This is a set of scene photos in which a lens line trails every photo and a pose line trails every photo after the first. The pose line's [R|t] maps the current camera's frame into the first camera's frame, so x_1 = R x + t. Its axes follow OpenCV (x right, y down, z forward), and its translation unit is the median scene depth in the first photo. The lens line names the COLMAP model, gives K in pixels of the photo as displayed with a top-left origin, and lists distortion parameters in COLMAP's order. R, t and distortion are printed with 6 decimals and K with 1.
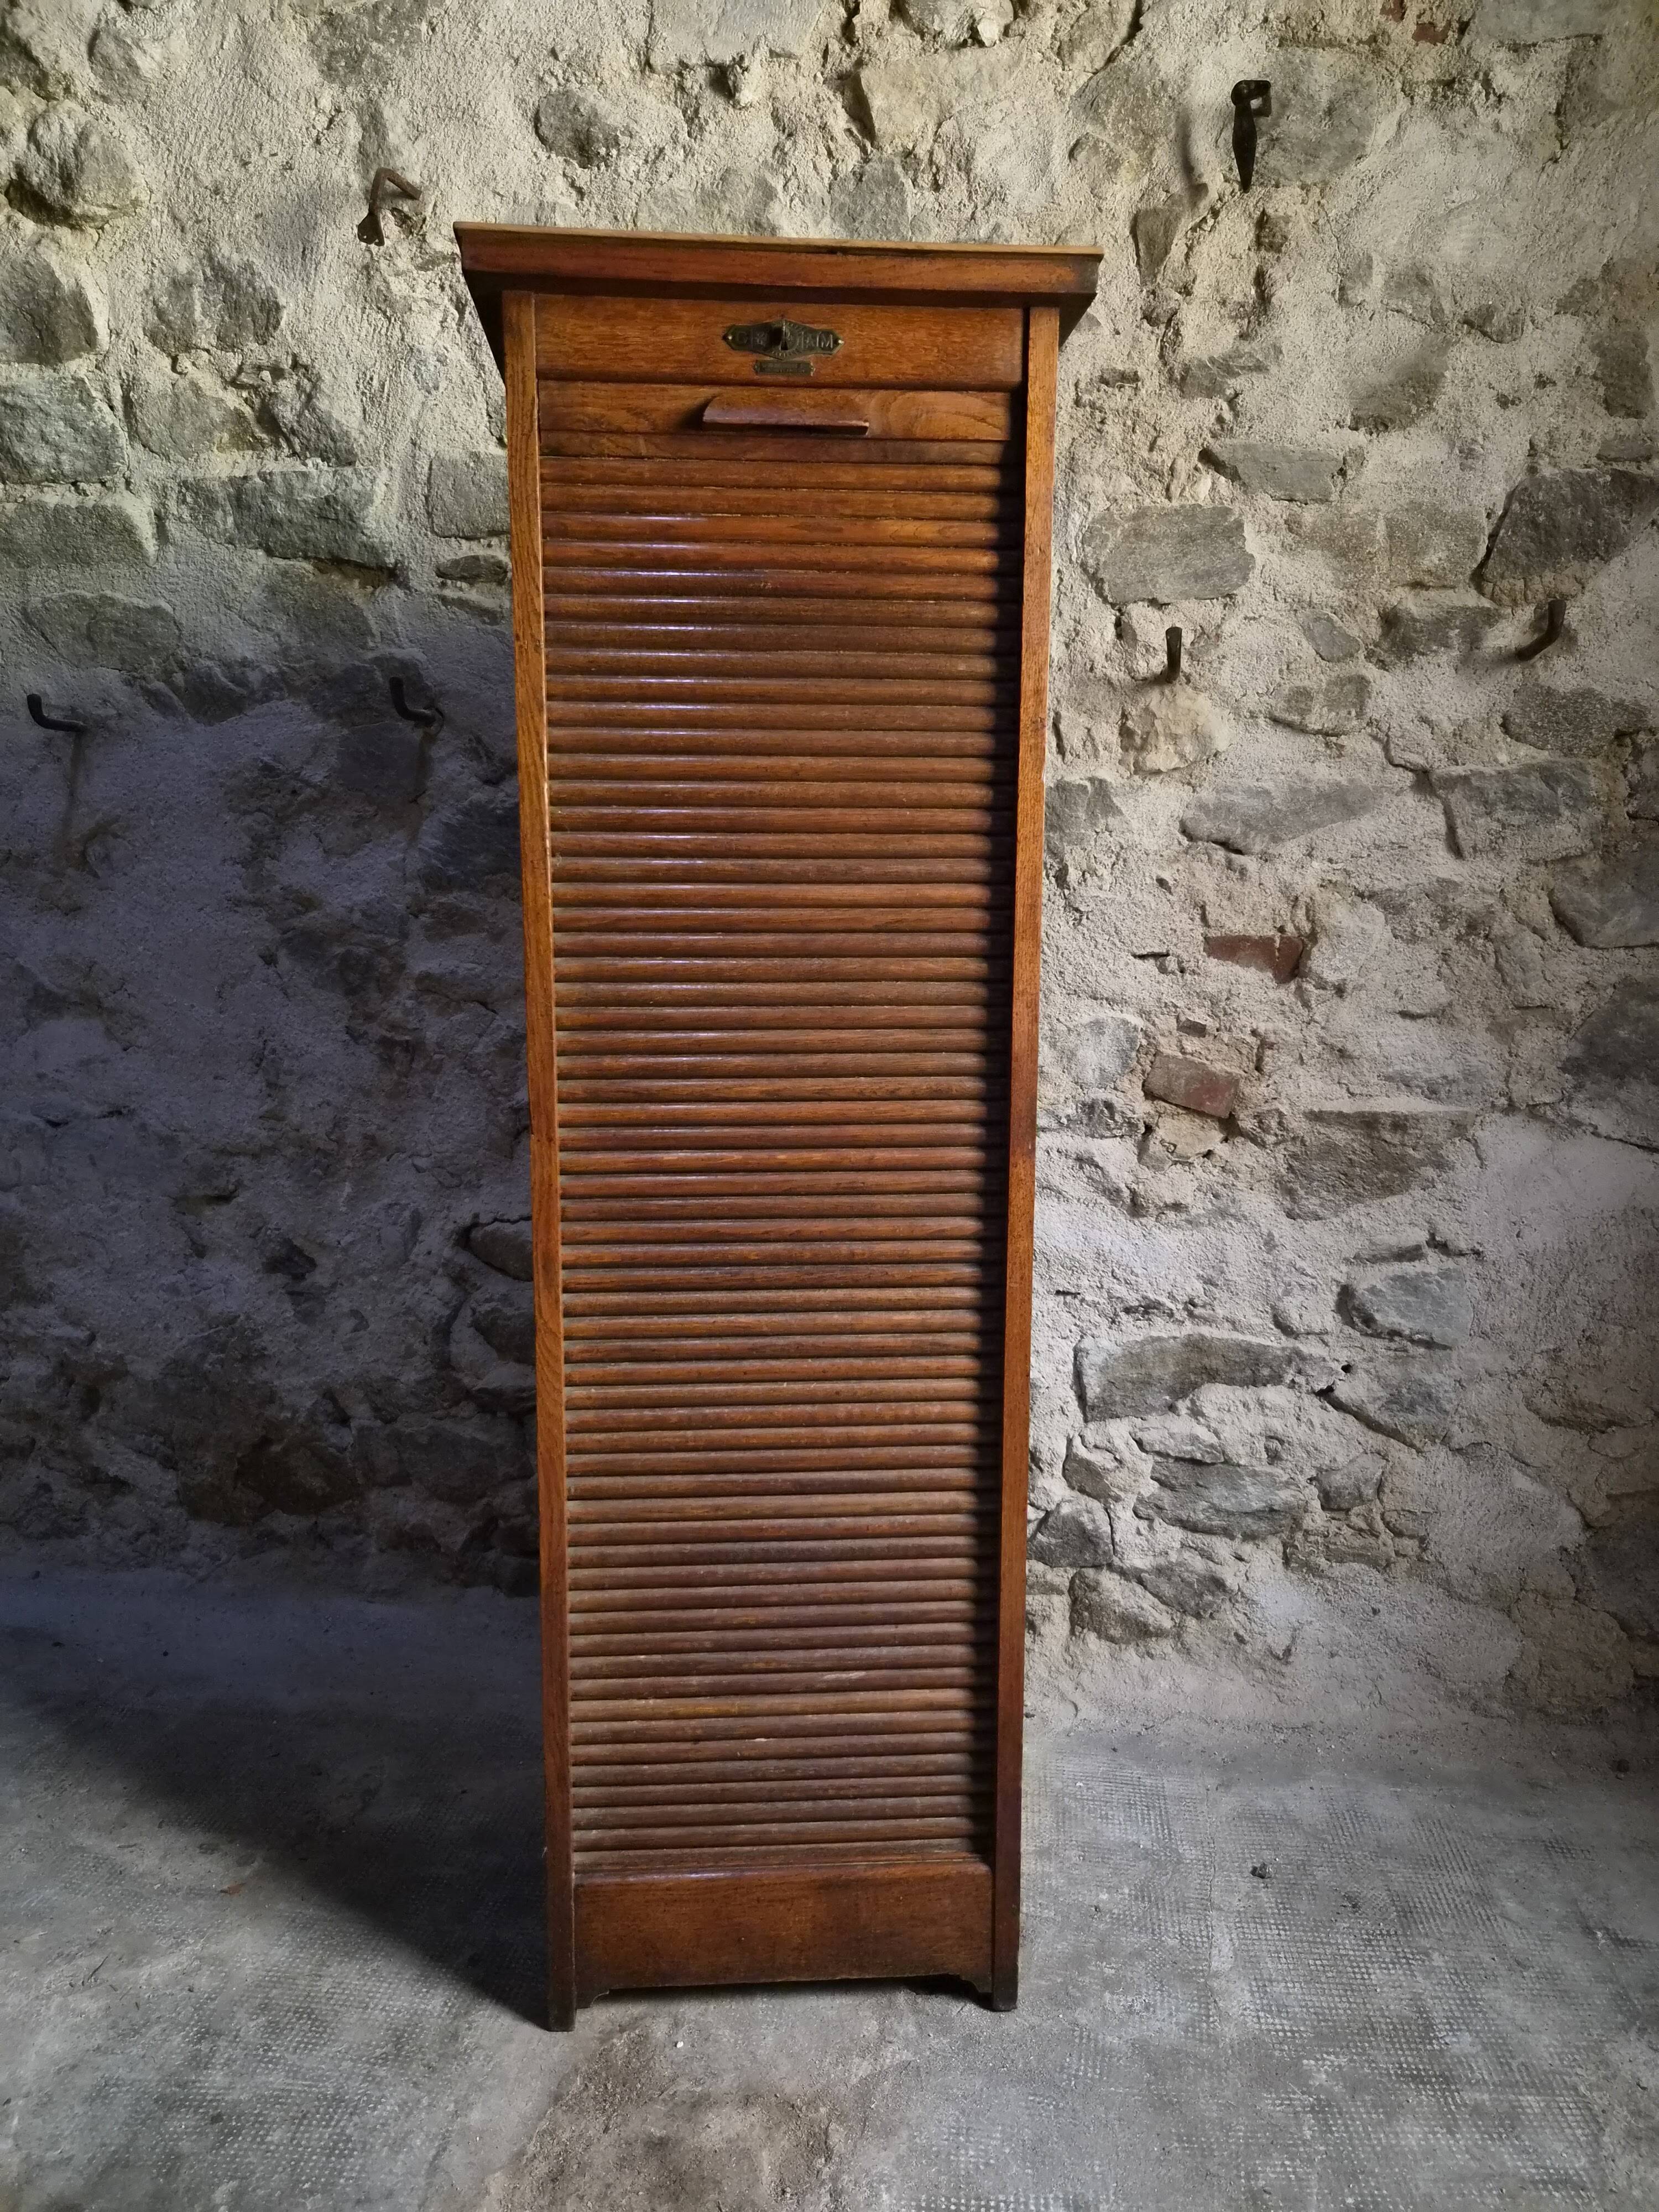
lens RADIAL K [[1492.6, 0, 842.4], [0, 1492.6, 1105.9], [0, 0, 1]] dist [0.071733, -0.054454]
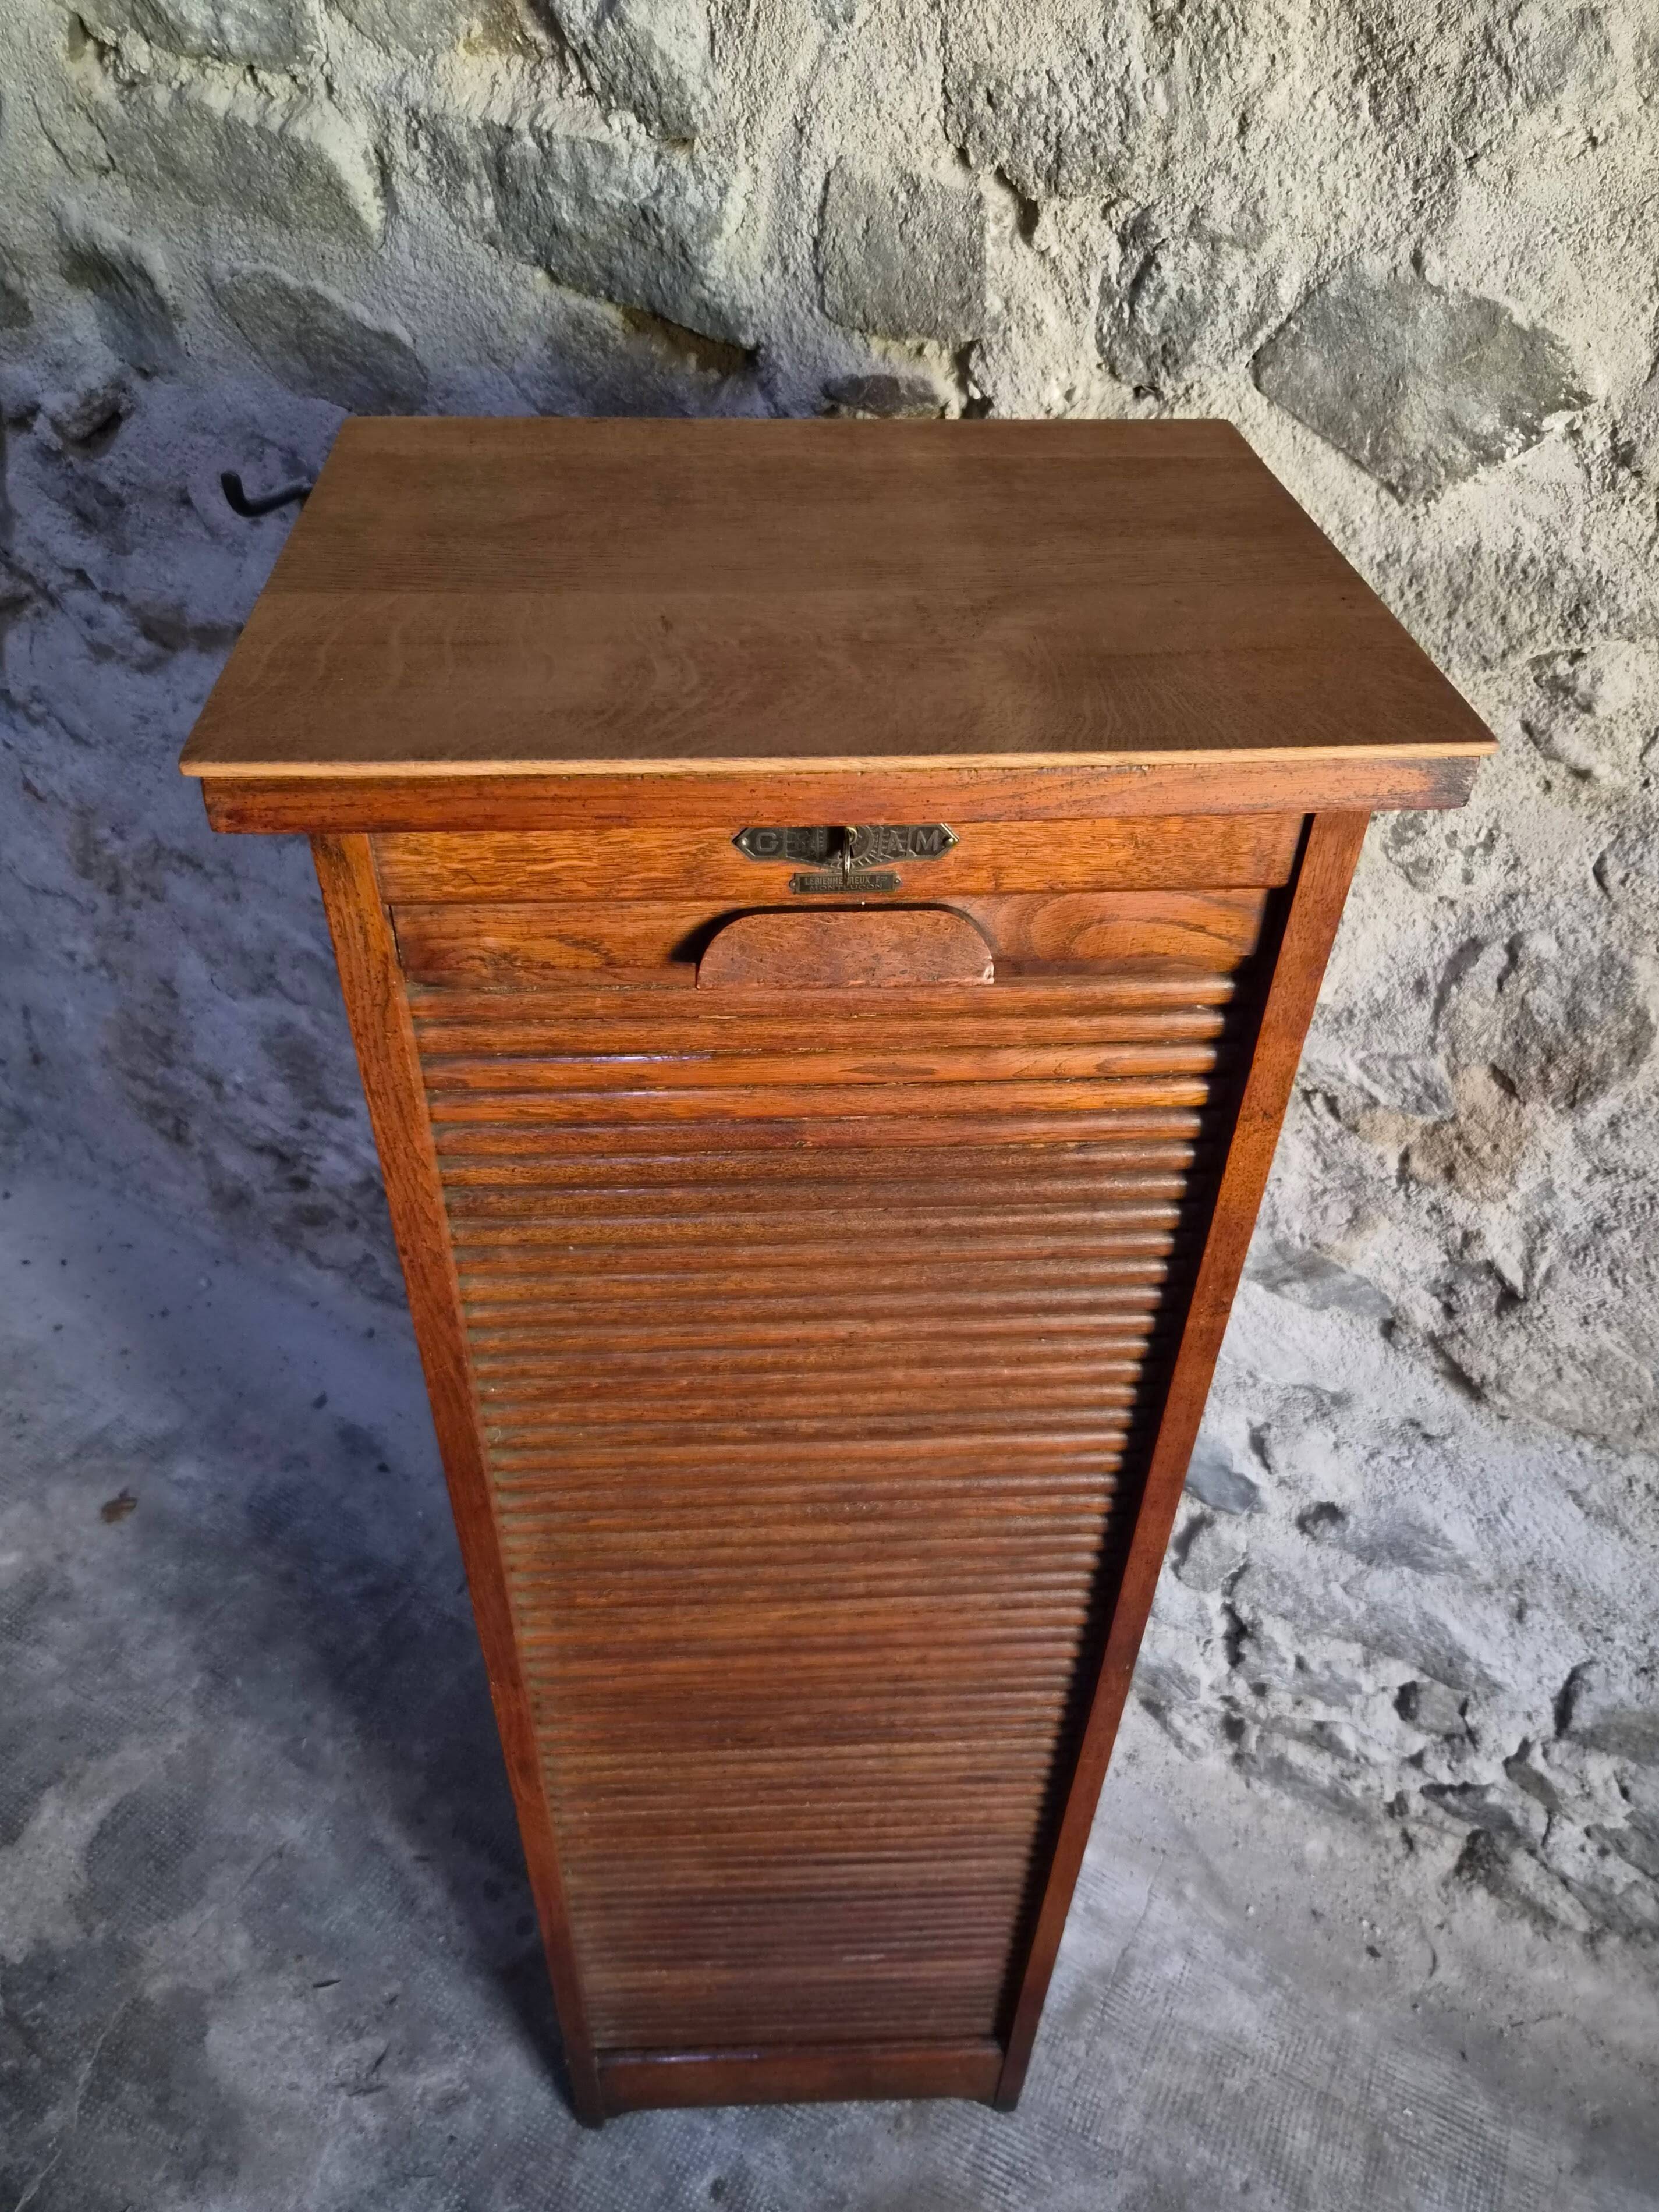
lens RADIAL K [[1584.8, 0, 827.9], [0, 1584.8, 1115.7], [0, 0, 1]] dist [0.051552, -0.040029]
pose [[0.951220, 0.226143, -0.209859, -0.090266], [-0.077801, 0.834071, 0.546144, -0.481329], [0.298544, -0.503175, 0.810978, 0.420947]]
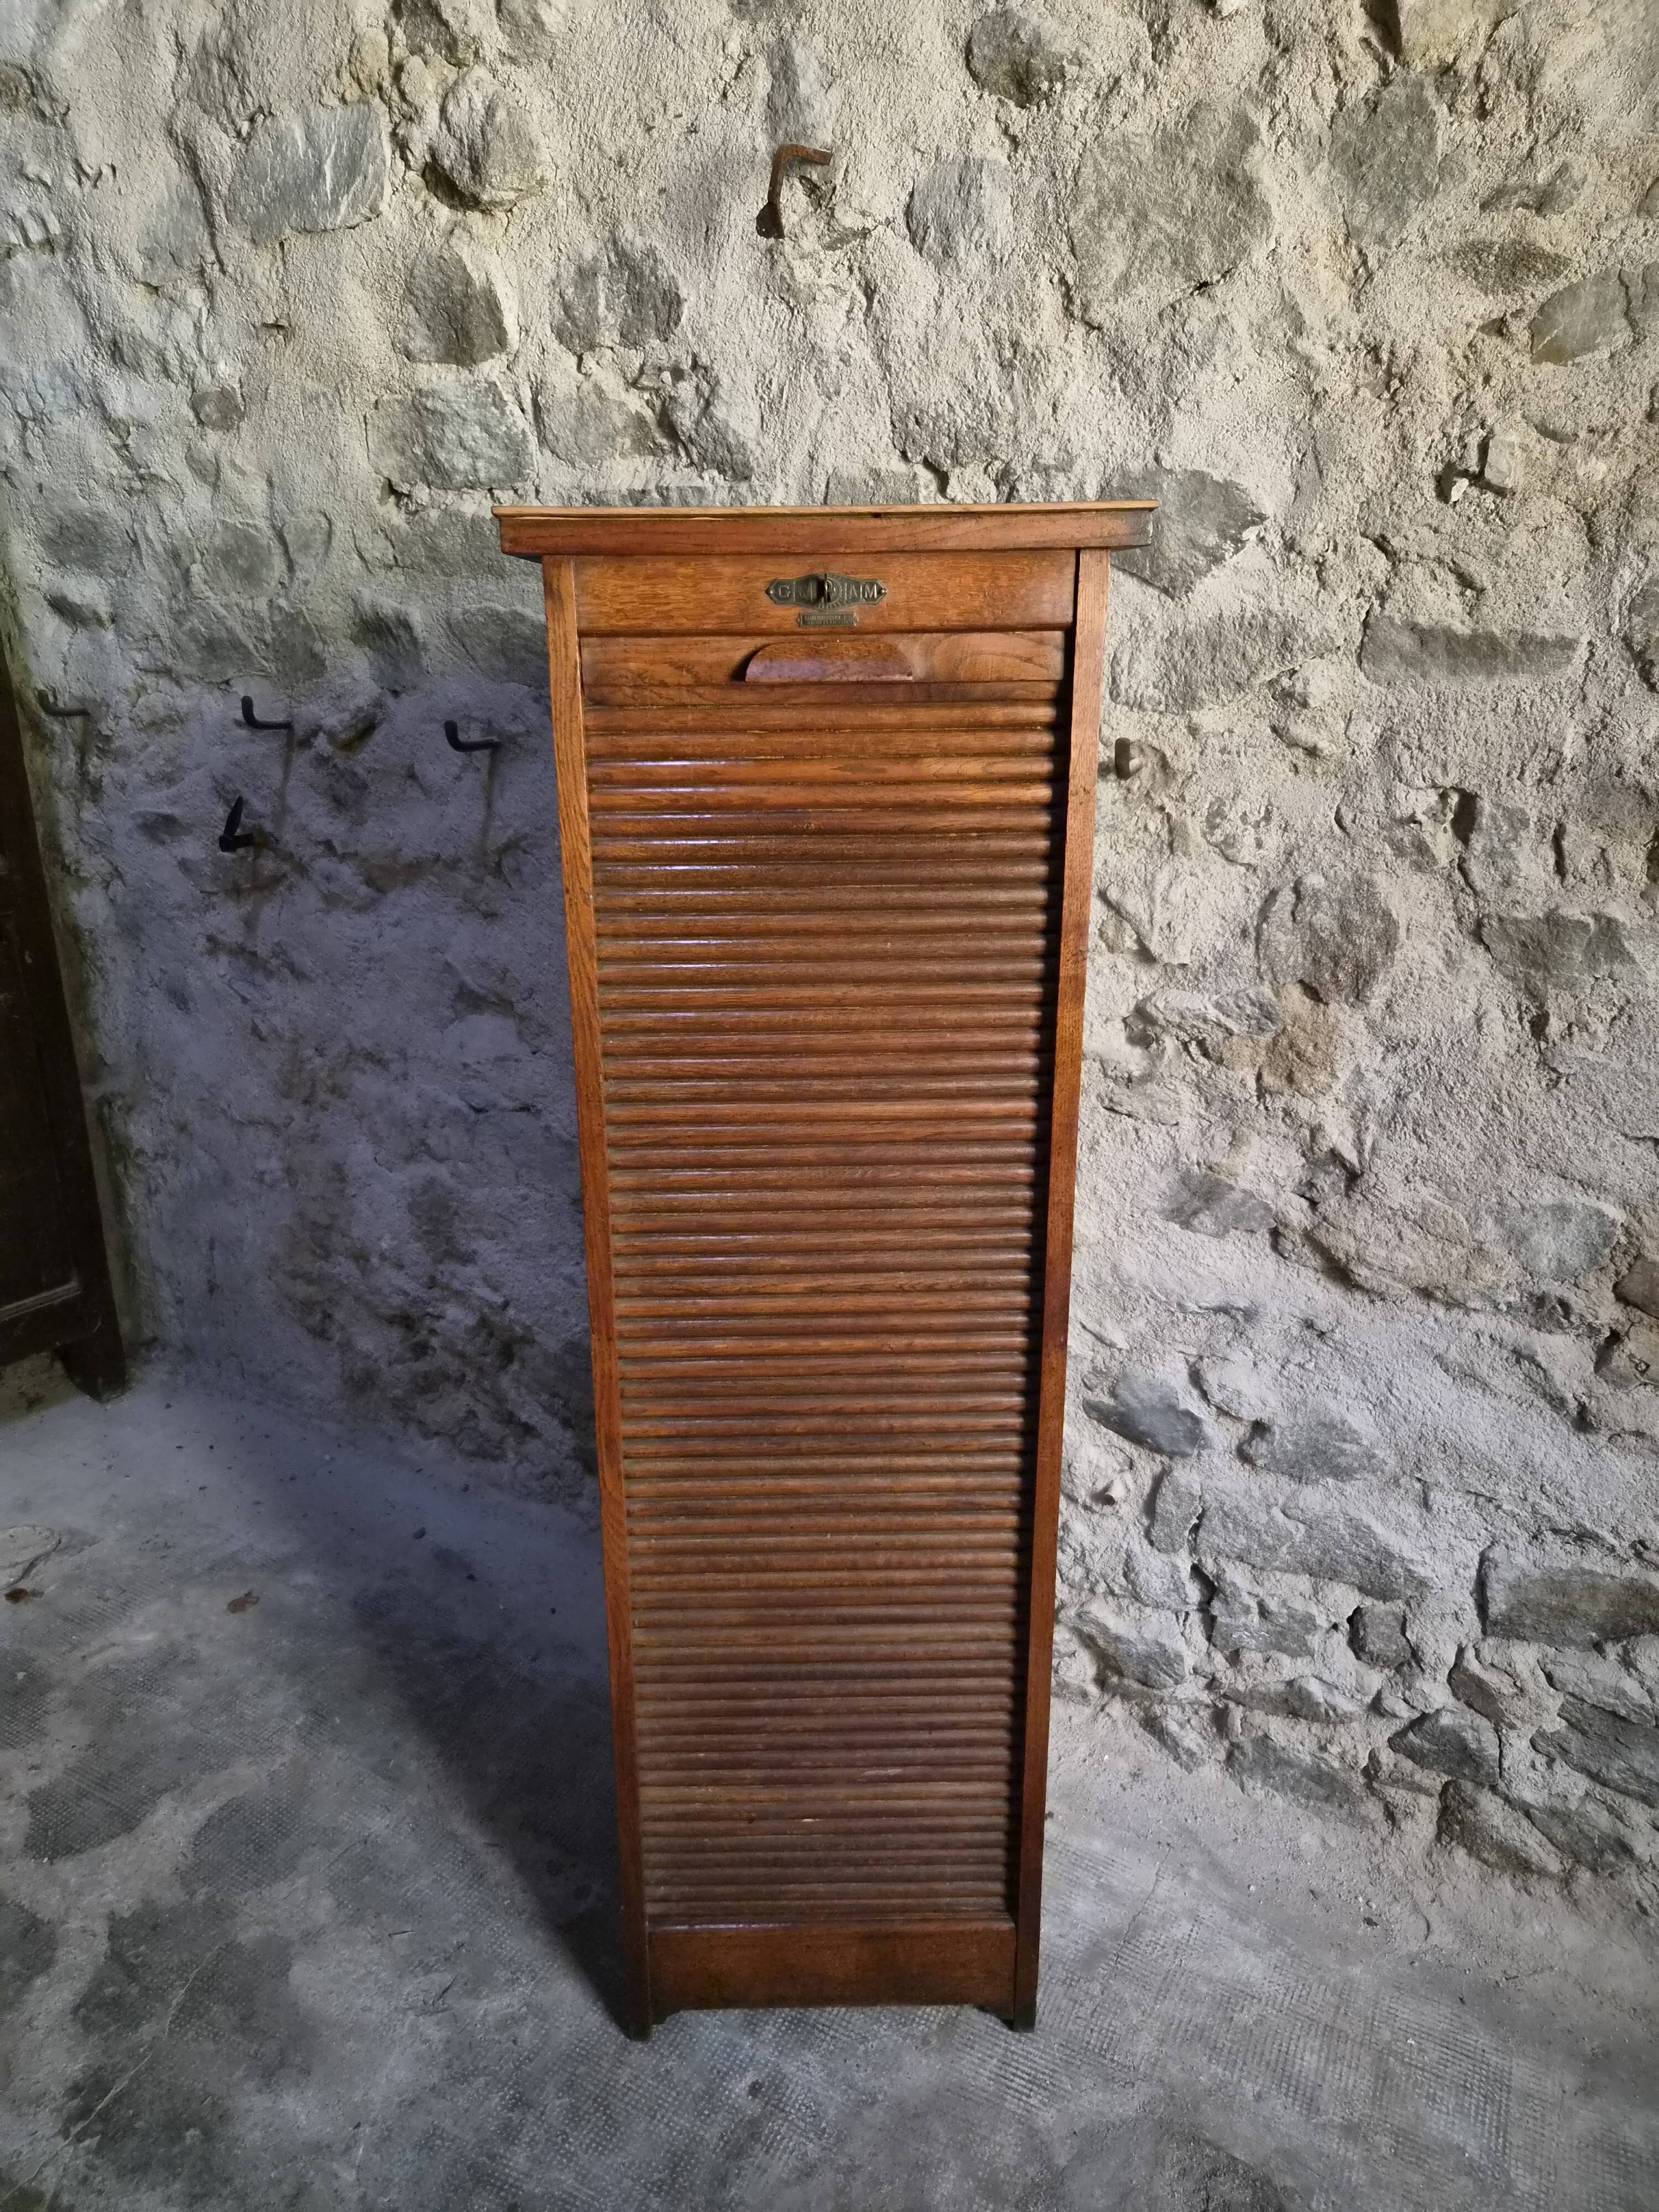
lens RADIAL K [[1491.5, 0, 817.8], [0, 1491.5, 1108.7], [0, 0, 1]] dist [0.061236, -0.045814]
pose [[0.943460, 0.111764, -0.312075, 0.040505], [-0.050865, 0.979108, 0.196877, -0.250704], [0.327559, -0.169872, 0.929434, 0.123549]]
